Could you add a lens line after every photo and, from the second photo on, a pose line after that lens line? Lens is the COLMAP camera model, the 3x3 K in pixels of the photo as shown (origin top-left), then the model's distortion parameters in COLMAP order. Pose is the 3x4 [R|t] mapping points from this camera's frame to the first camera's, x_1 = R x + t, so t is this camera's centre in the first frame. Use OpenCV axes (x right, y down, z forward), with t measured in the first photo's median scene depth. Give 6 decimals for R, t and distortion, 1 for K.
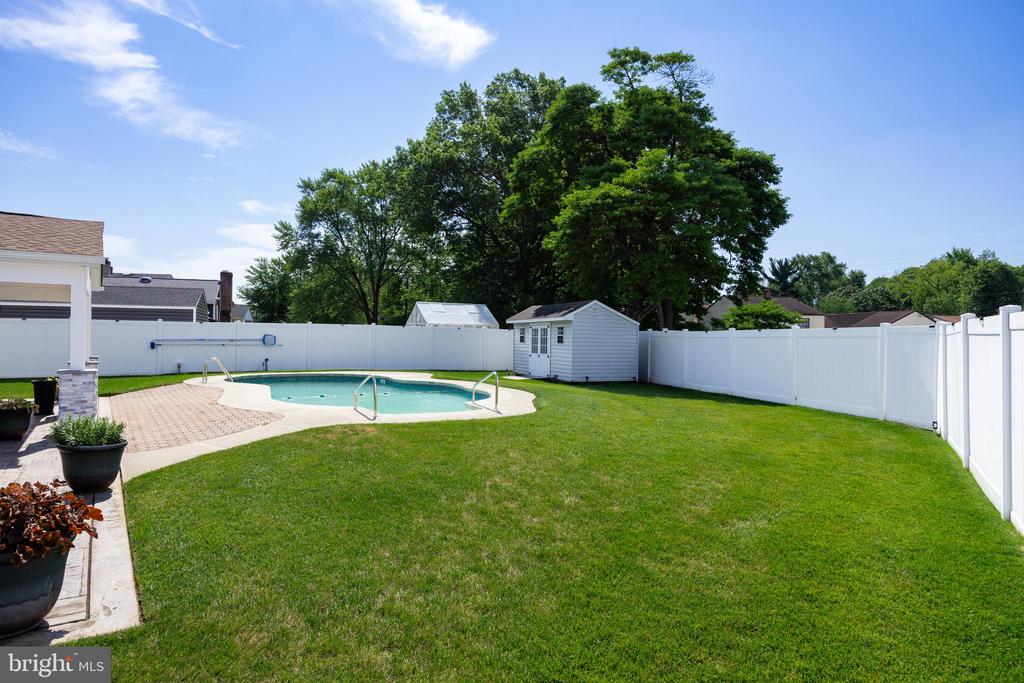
lens RADIAL K [[609.6, 0, 512.0], [0, 609.6, 341.5], [0, 0, 1]] dist [0.002363, 0.000221]
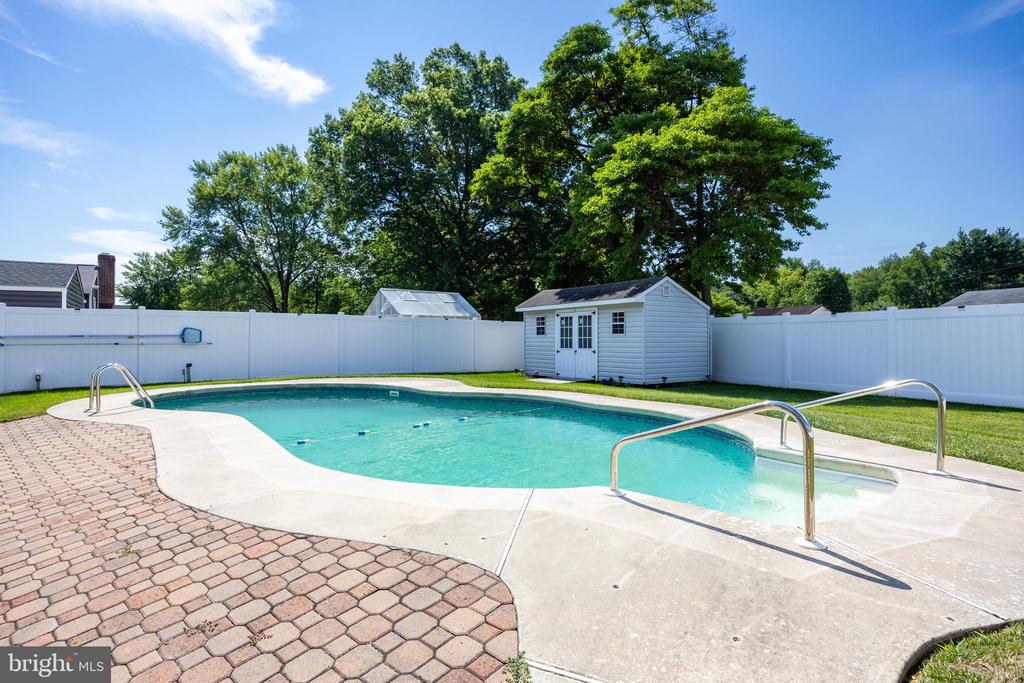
lens RADIAL K [[547.1, 0, 512.0], [0, 547.1, 341.5], [0, 0, 1]] dist [0.002372, 0.000539]
pose [[0.977237, -0.015940, 0.211549, -0.108889], [0.016009, 0.999871, 0.001385, 0.005267], [-0.211544, 0.002033, 0.977366, 0.200418]]
